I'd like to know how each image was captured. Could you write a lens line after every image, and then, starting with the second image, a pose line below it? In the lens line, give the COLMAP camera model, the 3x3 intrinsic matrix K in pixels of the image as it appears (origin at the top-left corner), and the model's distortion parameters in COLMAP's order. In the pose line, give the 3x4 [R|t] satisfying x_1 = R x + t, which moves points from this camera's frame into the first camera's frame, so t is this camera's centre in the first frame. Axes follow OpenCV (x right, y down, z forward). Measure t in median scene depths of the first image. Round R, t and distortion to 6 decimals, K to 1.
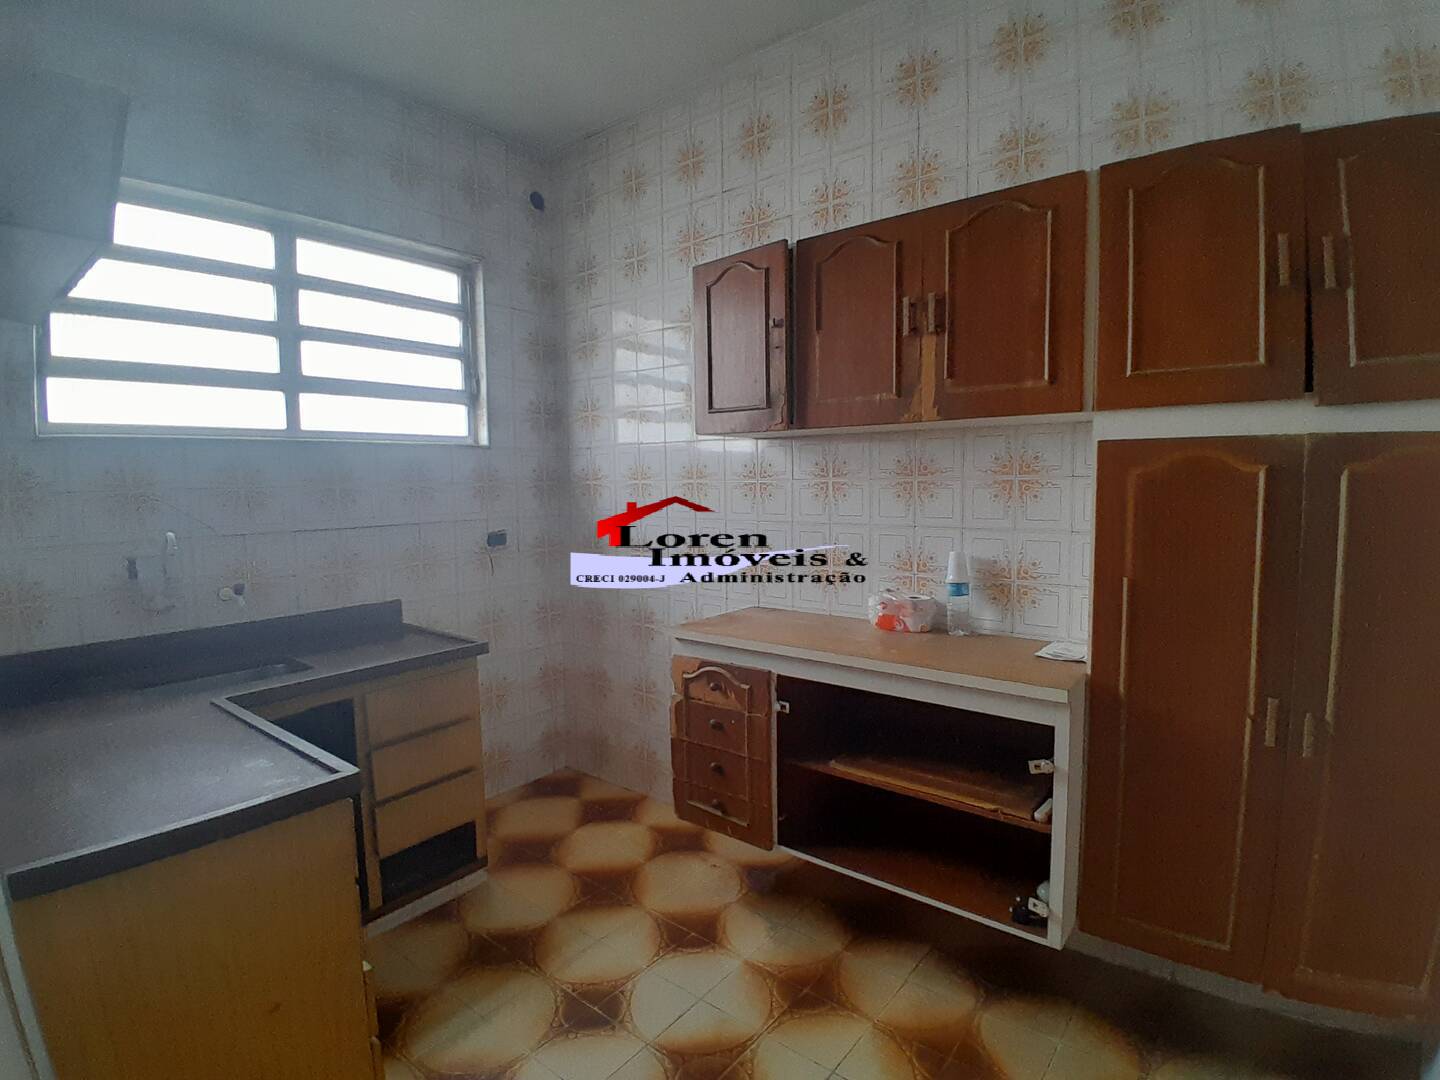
lens RADIAL K [[715.5, 0, 718.9], [0, 715.5, 537.8], [0, 0, 1]] dist [0.012713, -0.051632]
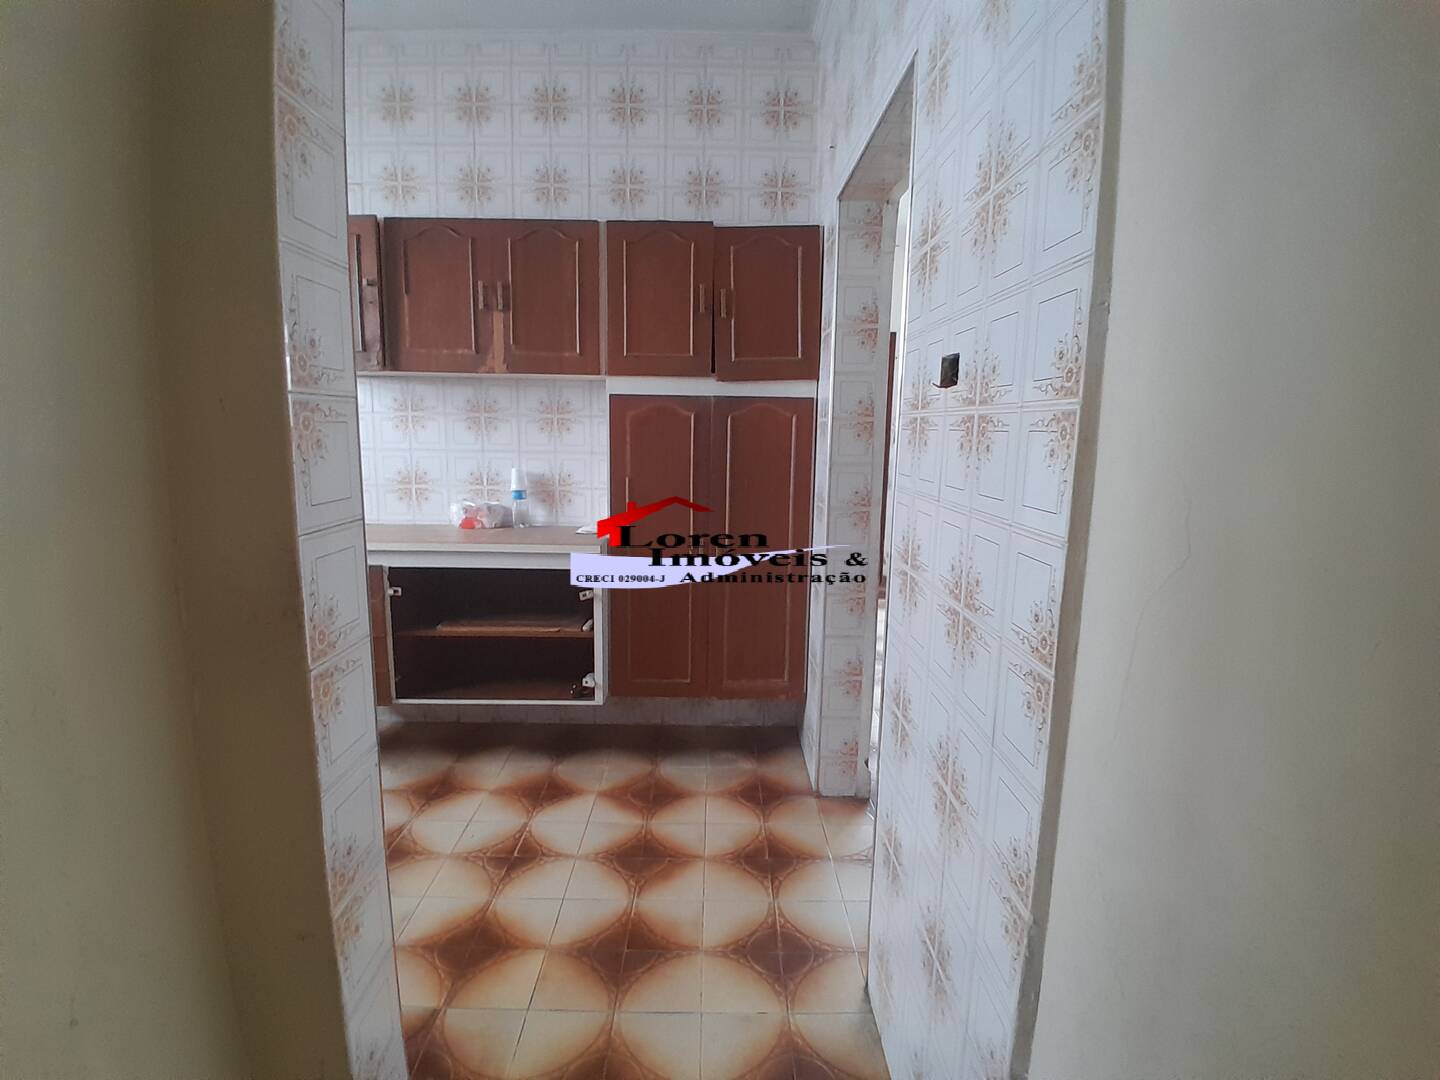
lens RADIAL K [[715.5, 0, 718.9], [0, 715.5, 537.8], [0, 0, 1]] dist [0.012713, -0.051632]
pose [[0.774275, -0.073370, 0.628581, -0.255622], [0.023813, 0.995931, 0.086916, 0.043129], [-0.632401, -0.052329, 0.772872, -0.342480]]
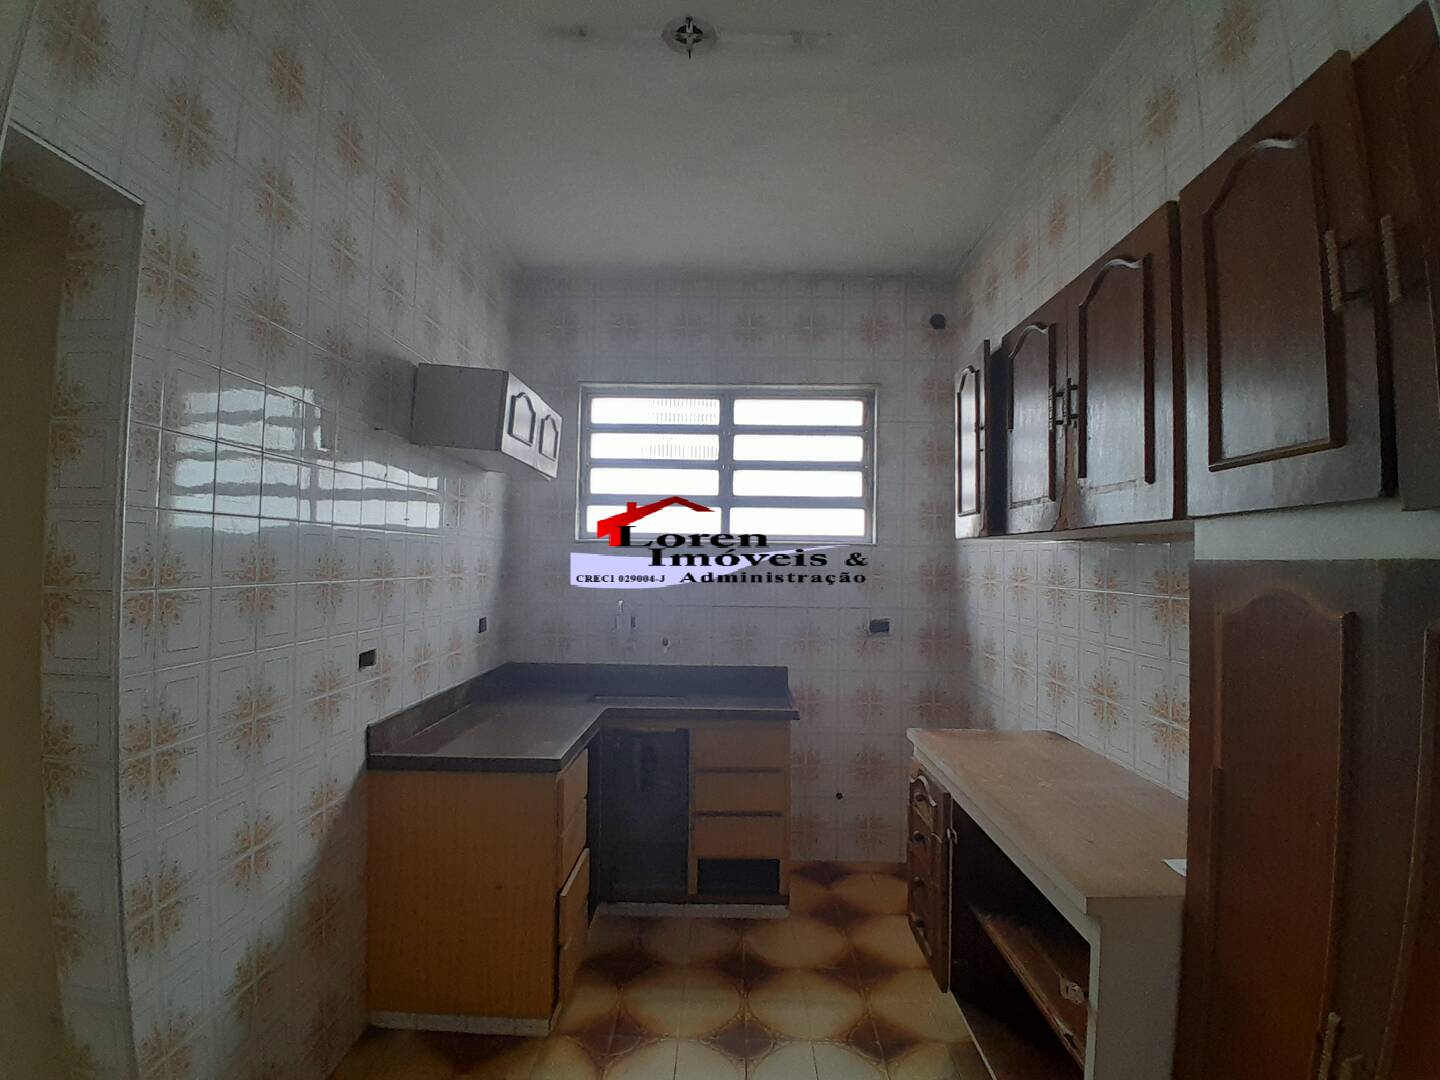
lens RADIAL K [[715.5, 0, 718.9], [0, 715.5, 537.8], [0, 0, 1]] dist [0.012713, -0.051632]
pose [[0.613397, -0.002121, -0.789772, 0.617756], [-0.087632, 0.993639, -0.070730, -0.051576], [0.784898, 0.112595, 0.609309, 0.156929]]
